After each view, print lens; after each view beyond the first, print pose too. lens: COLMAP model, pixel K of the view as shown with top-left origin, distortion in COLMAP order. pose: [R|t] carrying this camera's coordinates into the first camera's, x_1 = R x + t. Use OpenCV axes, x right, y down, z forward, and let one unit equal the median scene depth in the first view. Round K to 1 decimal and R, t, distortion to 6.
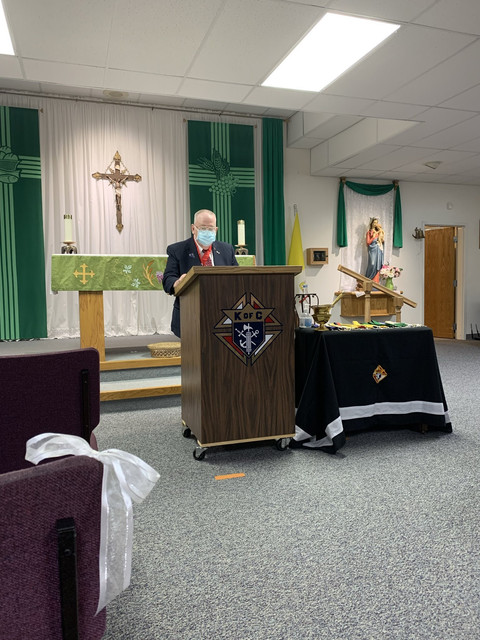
lens RADIAL K [[491.5, 0, 240.7], [0, 491.5, 314.2], [0, 0, 1]] dist [0.035271, -0.044290]
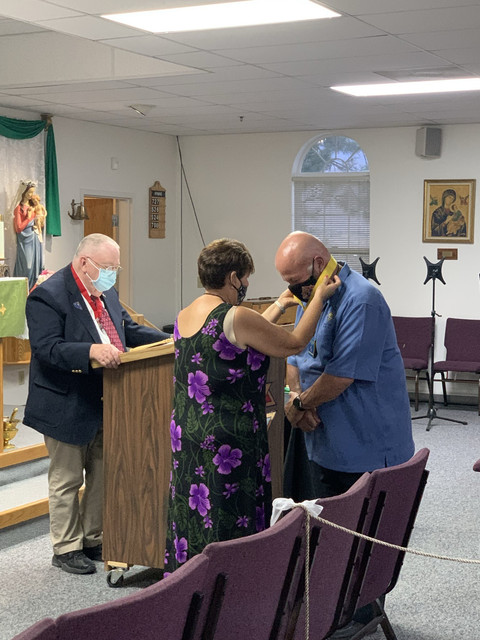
lens RADIAL K [[1182.7, 0, 248.5], [0, 1182.7, 302.6], [0, 0, 1]] dist [0.069331, 0.000000]
pose [[0.719231, -0.011892, 0.694670, -0.573828], [0.024565, 0.999664, -0.008320, -0.056602], [-0.694337, 0.023048, 0.719281, -0.133271]]
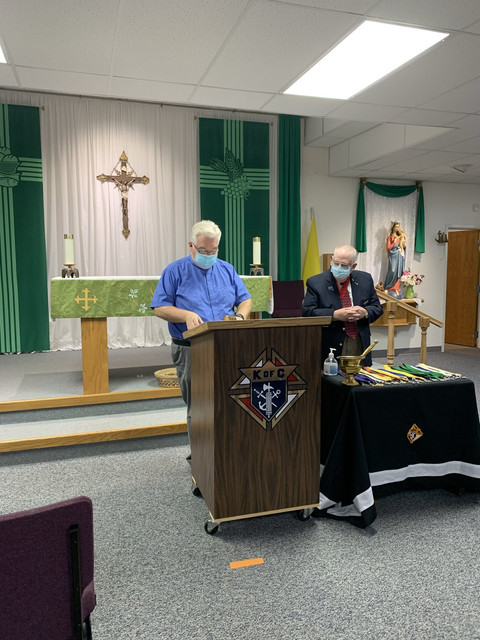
lens RADIAL K [[491.5, 0, 240.8], [0, 491.5, 315.0], [0, 0, 1]] dist [0.035271, -0.044290]
pose [[0.999813, 0.012473, -0.014778, -0.010695], [-0.011871, 0.999124, 0.040121, -0.063813], [0.015265, -0.039939, 0.999086, 0.058428]]
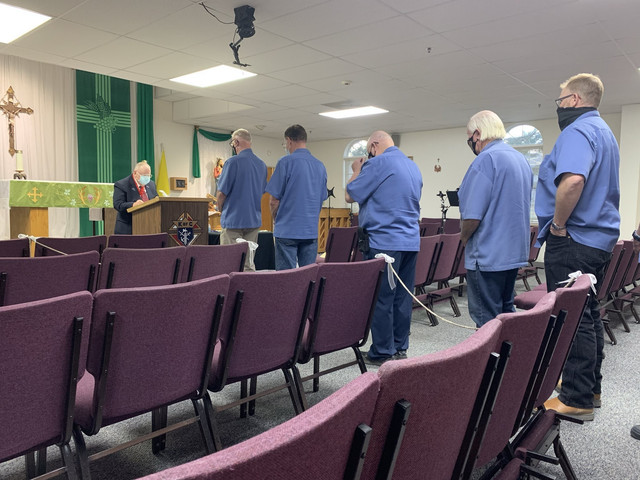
lens RADIAL K [[491.5, 0, 318.9], [0, 491.5, 236.8], [0, 0, 1]] dist [0.035271, -0.044290]
pose [[0.862780, -0.003535, 0.505568, -0.228080], [-0.000131, 0.999974, 0.007215, 0.017247], [-0.505580, -0.006291, 0.862757, -0.400172]]
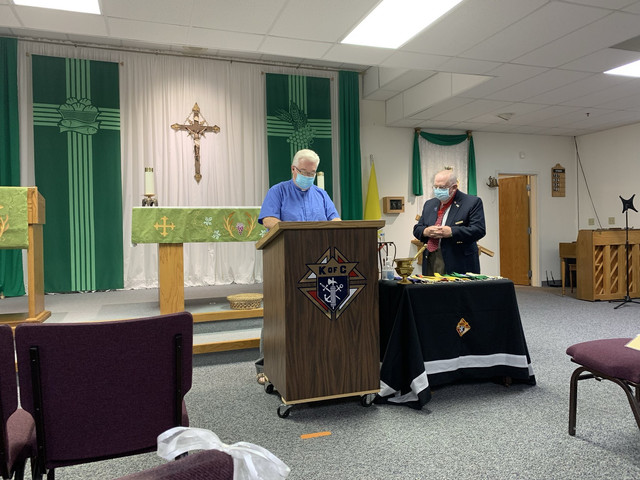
lens RADIAL K [[491.5, 0, 323.2], [0, 491.5, 233.1], [0, 0, 1]] dist [0.035271, -0.044290]
pose [[0.999803, -0.004087, 0.019439, -0.010656], [0.005110, 0.998590, -0.052831, -0.009215], [-0.019196, 0.052920, 0.998414, -0.002729]]
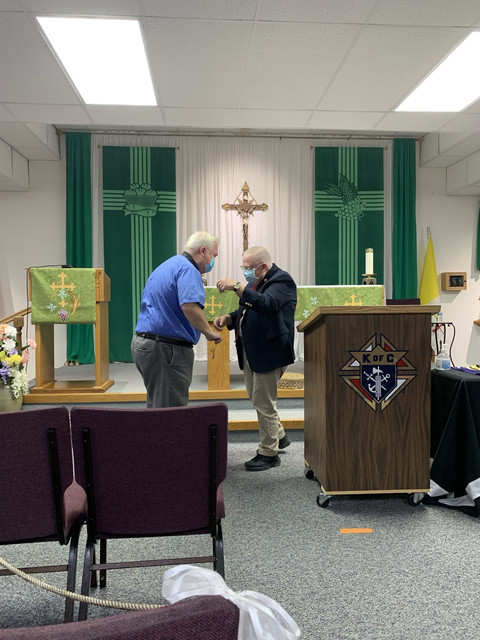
lens RADIAL K [[491.5, 0, 237.9], [0, 491.5, 316.1], [0, 0, 1]] dist [0.035271, -0.044290]
pose [[0.968563, 0.015831, -0.248264, -0.005441], [-0.023739, 0.999301, -0.028892, -0.020469], [0.247633, 0.033877, 0.968261, 0.007551]]
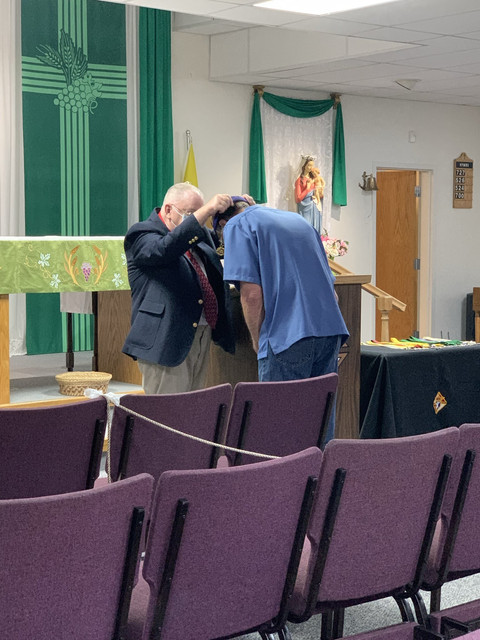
lens RADIAL K [[1182.7, 0, 237.9], [0, 1182.7, 294.7], [0, 0, 1]] dist [0.069331, 0.000000]
pose [[0.939528, -0.000506, 0.342472, -0.370282], [0.002300, 0.999986, -0.004831, -0.026489], [-0.342465, 0.005326, 0.939516, -0.391512]]
